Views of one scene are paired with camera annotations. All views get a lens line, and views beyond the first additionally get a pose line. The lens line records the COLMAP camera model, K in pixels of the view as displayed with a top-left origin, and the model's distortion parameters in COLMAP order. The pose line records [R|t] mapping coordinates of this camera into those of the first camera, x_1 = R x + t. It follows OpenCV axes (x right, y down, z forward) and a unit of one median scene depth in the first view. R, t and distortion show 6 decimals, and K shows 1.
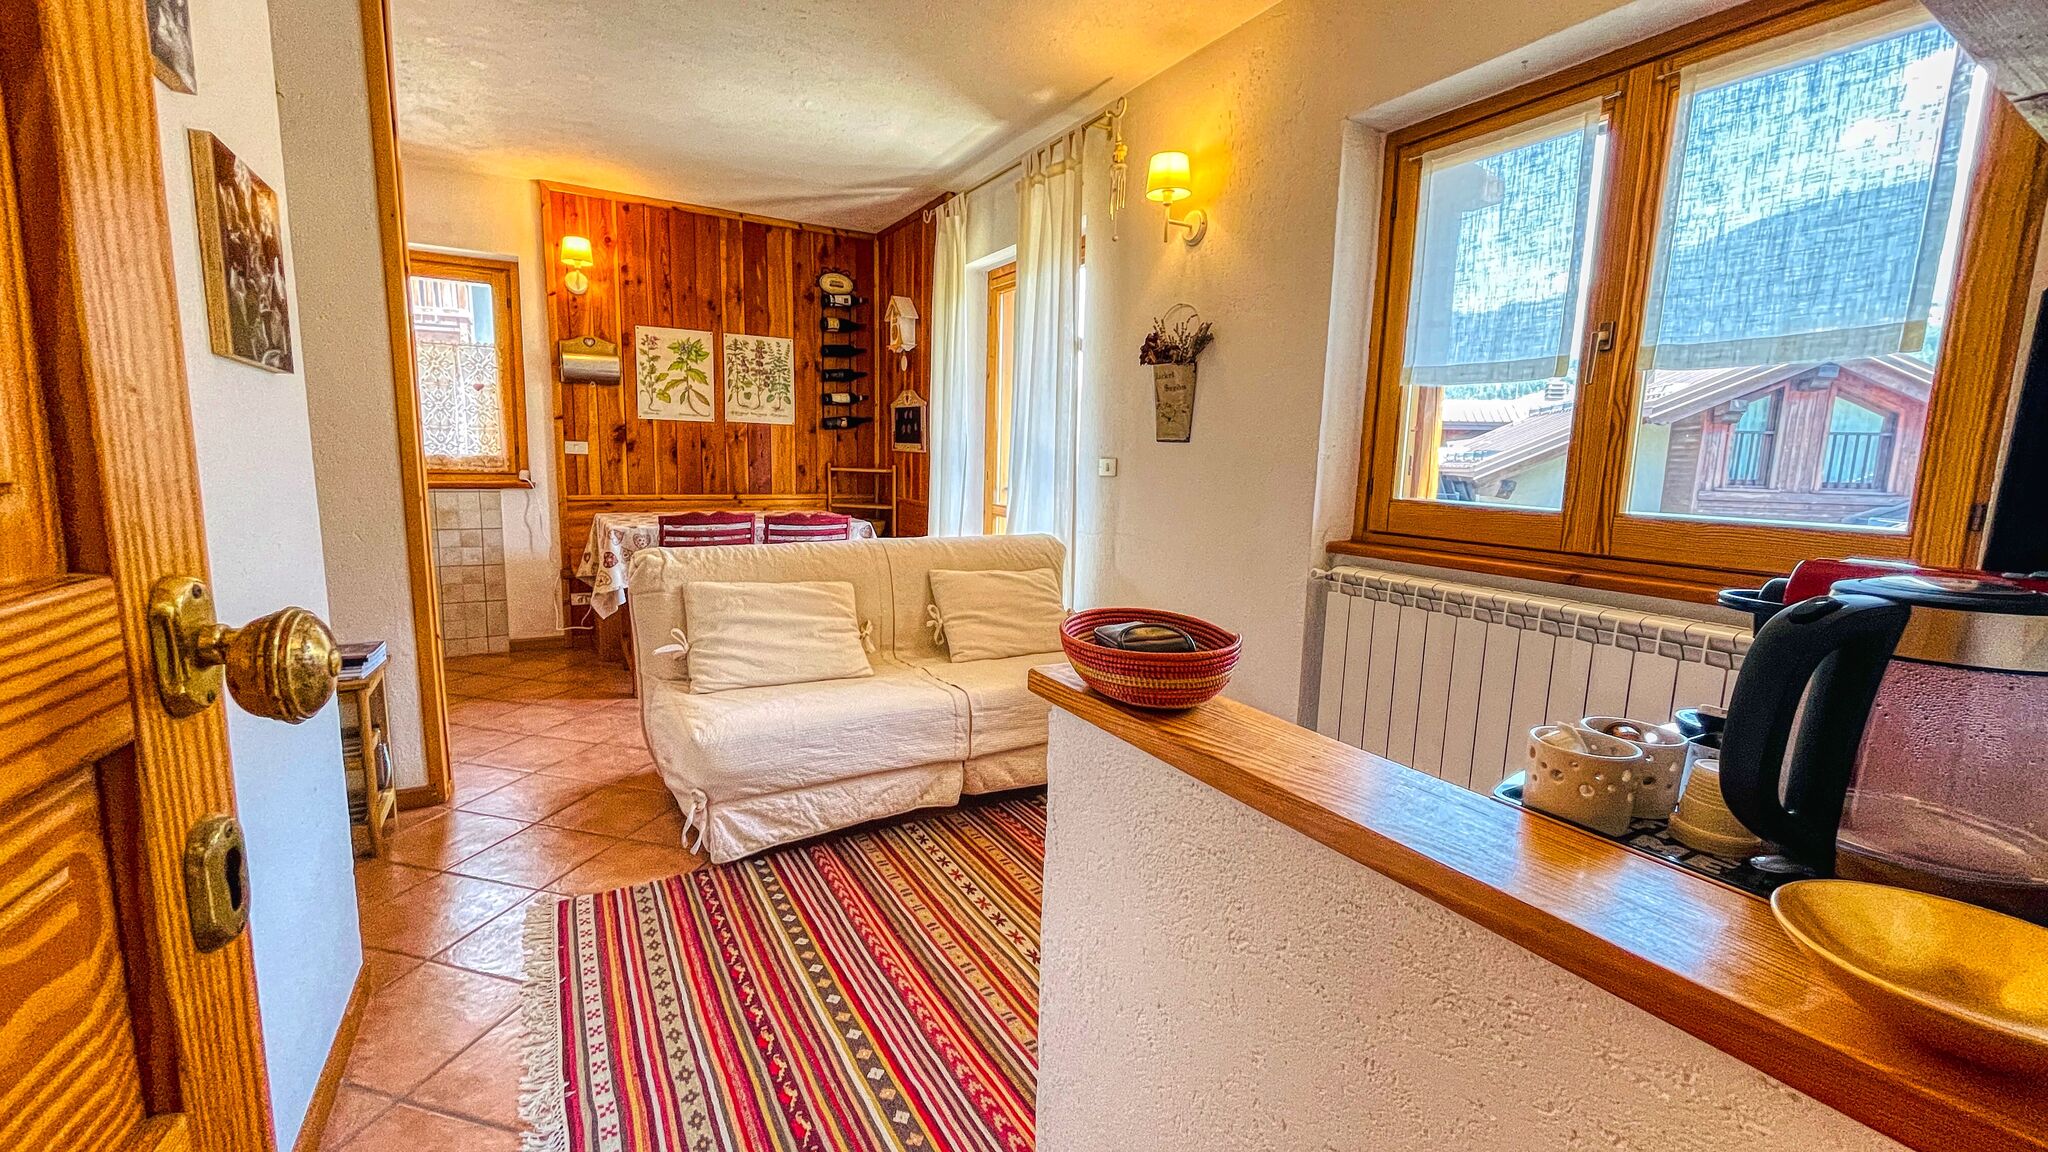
lens RADIAL K [[830.6, 0, 1021.8], [0, 830.6, 574.4], [0, 0, 1]] dist [0.000475, -0.000238]
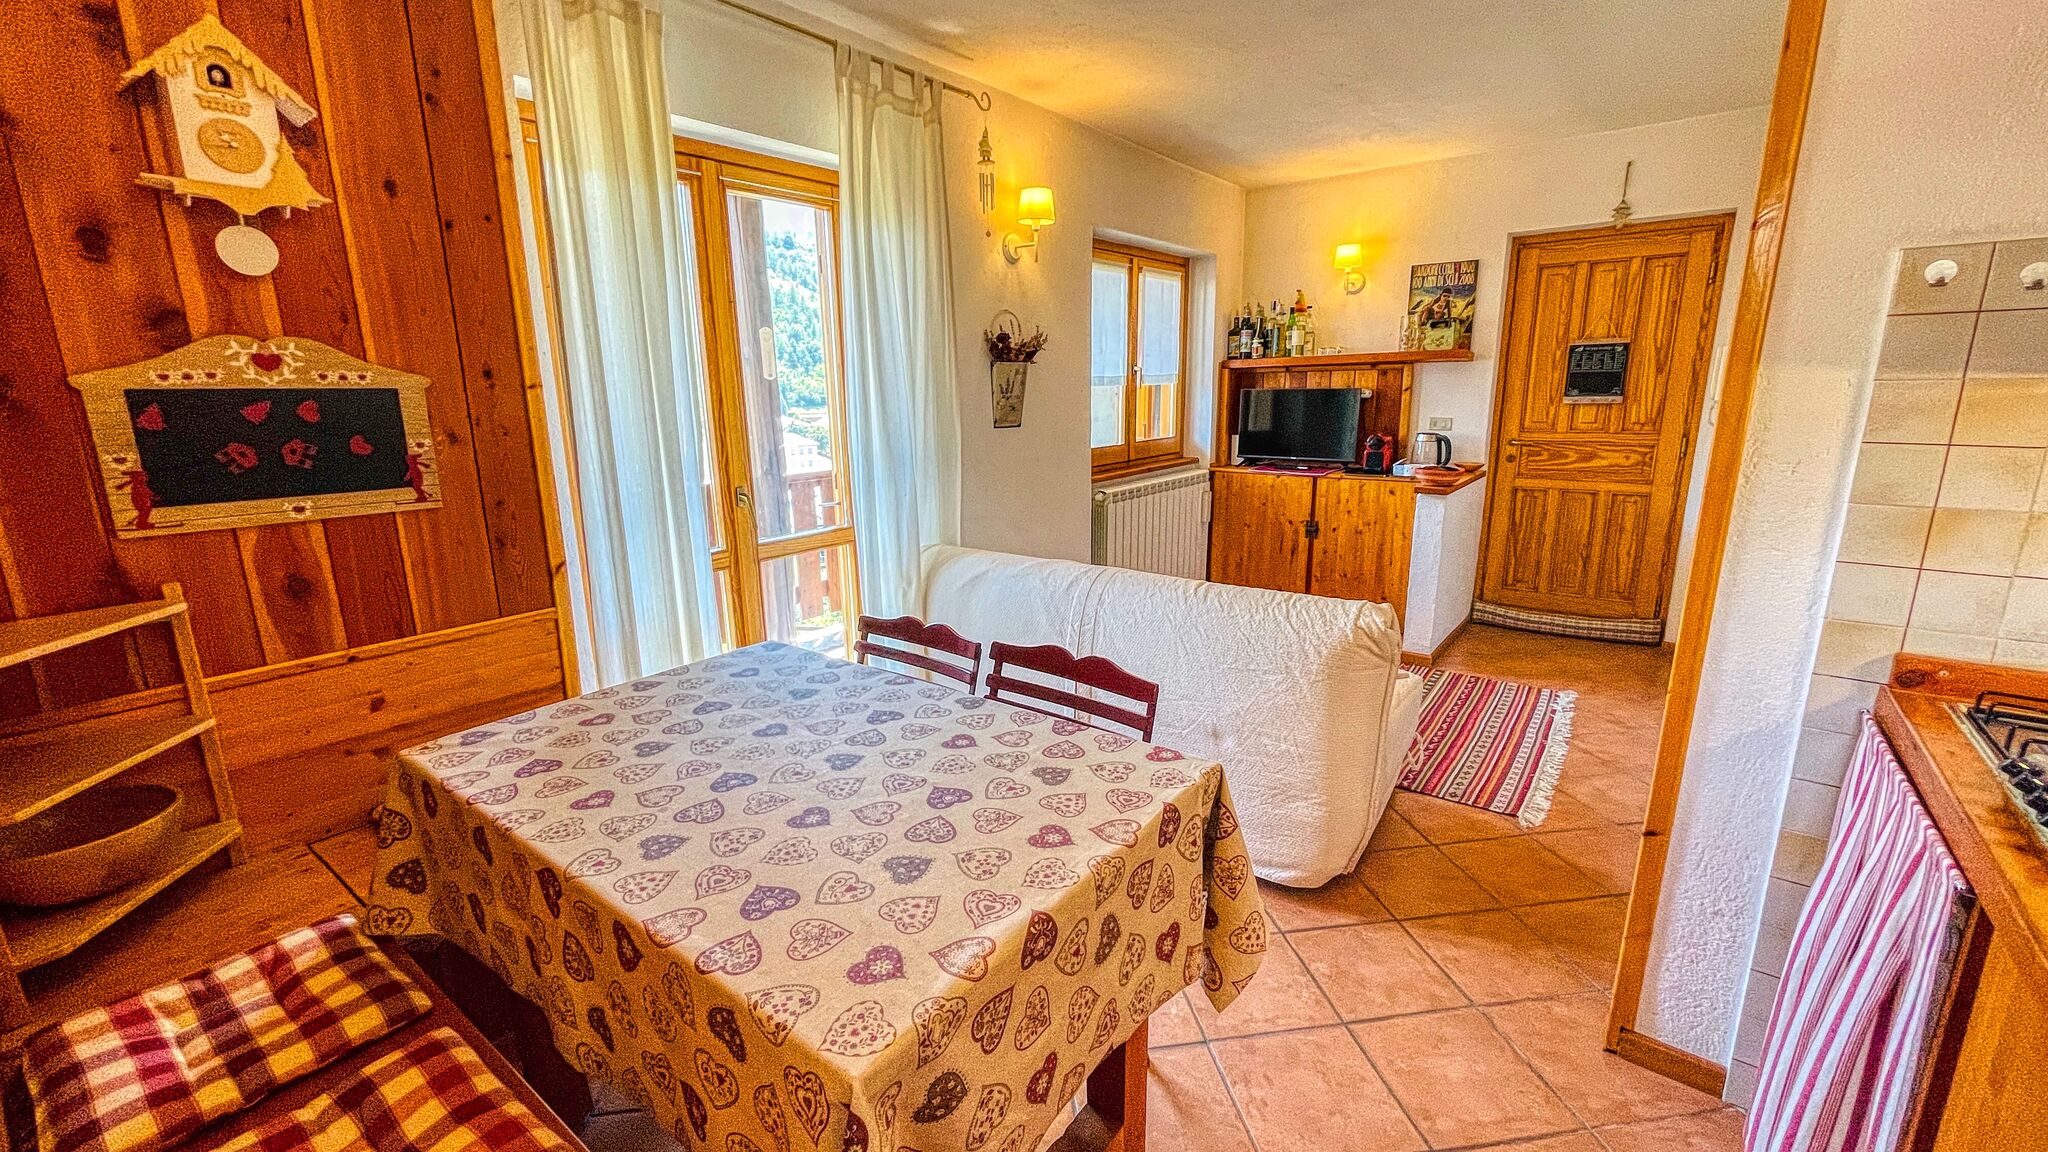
lens RADIAL K [[830.6, 0, 1024.8], [0, 830.6, 575.0], [0, 0, 1]] dist [0.000475, -0.000238]
pose [[-0.378974, -0.226462, 0.897270, -1.395748], [0.144524, 0.943214, 0.299099, -0.465383], [-0.914052, 0.243028, -0.324725, 2.111906]]
